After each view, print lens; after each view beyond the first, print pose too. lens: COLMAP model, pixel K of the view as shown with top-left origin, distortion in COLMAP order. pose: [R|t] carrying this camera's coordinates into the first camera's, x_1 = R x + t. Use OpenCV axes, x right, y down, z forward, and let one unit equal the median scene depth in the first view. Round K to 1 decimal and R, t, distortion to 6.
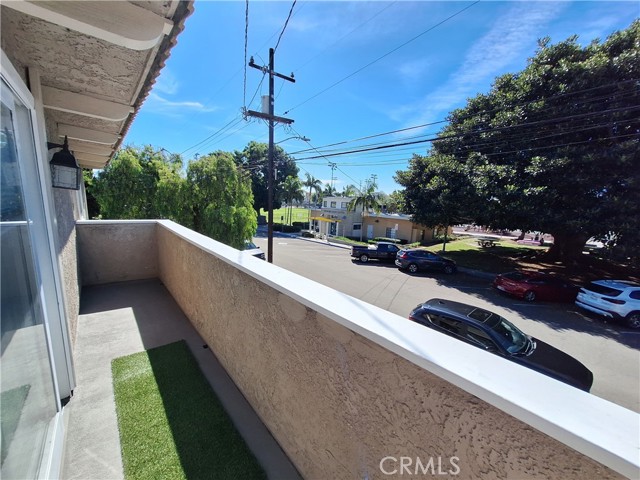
lens RADIAL K [[253.0, 0, 320.6], [0, 253.0, 242.2], [0, 0, 1]] dist [-0.000955, 0.001010]
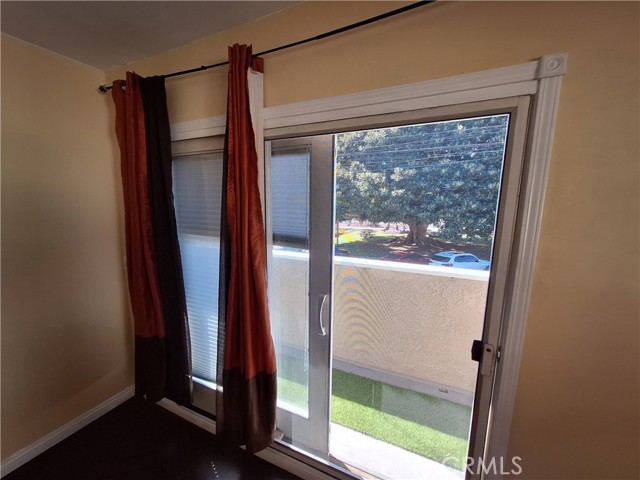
lens RADIAL K [[253.0, 0, 321.4], [0, 253.0, 239.7], [0, 0, 1]] dist [-0.000955, 0.001010]
pose [[0.907608, -0.086551, 0.410801, -0.093885], [0.092012, 0.995737, 0.006501, 0.000785], [-0.409612, 0.031898, 0.911702, -0.051780]]
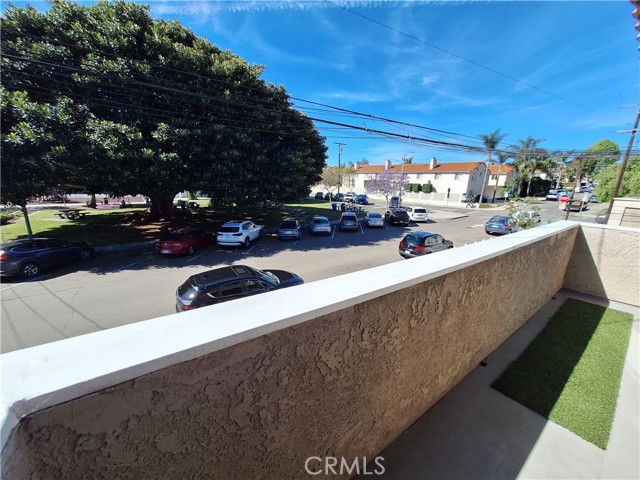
lens RADIAL K [[253.0, 0, 318.4], [0, 253.0, 242.0], [0, 0, 1]] dist [-0.000955, 0.001010]
pose [[0.081947, -0.273628, 0.958338, -0.214188], [0.129577, 0.956336, 0.261976, -0.048806], [-0.988177, 0.102710, 0.113825, 0.251564]]
